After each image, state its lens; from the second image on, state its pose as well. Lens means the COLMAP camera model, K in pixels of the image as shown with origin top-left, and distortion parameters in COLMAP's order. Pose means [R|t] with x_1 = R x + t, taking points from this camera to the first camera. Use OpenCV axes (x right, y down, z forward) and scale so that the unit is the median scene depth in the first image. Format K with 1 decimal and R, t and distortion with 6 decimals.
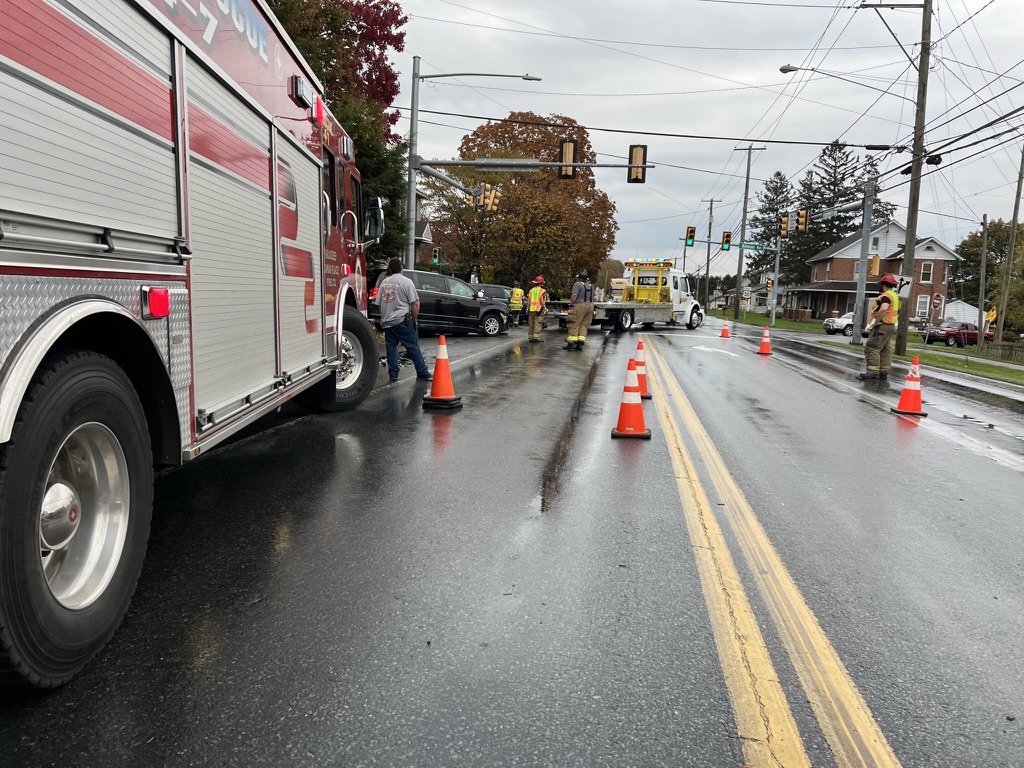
lens RADIAL K [[771.7, 0, 512.0], [0, 771.7, 384.0], [0, 0, 1]] dist [0.039336, -0.036310]
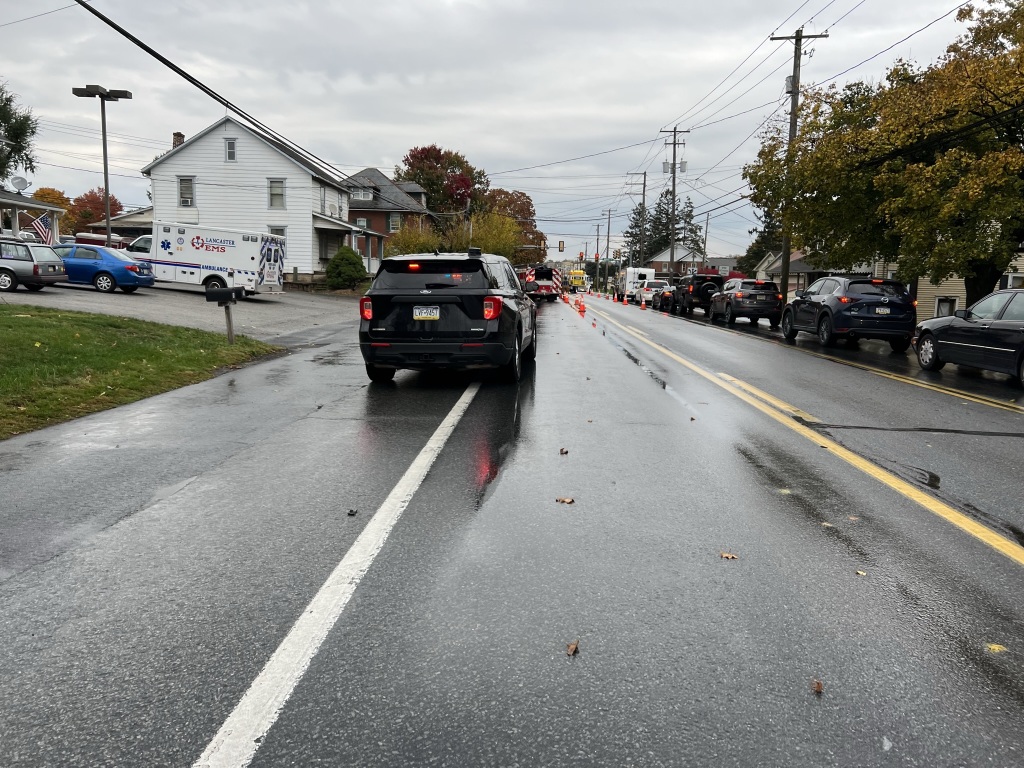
lens RADIAL K [[771.7, 0, 512.0], [0, 771.7, 384.0], [0, 0, 1]] dist [0.039336, -0.036310]
pose [[0.994237, -0.027790, 0.103541, -0.116391], [0.026811, 0.999582, 0.010831, 0.092273], [-0.103799, -0.007993, 0.994566, -0.680616]]
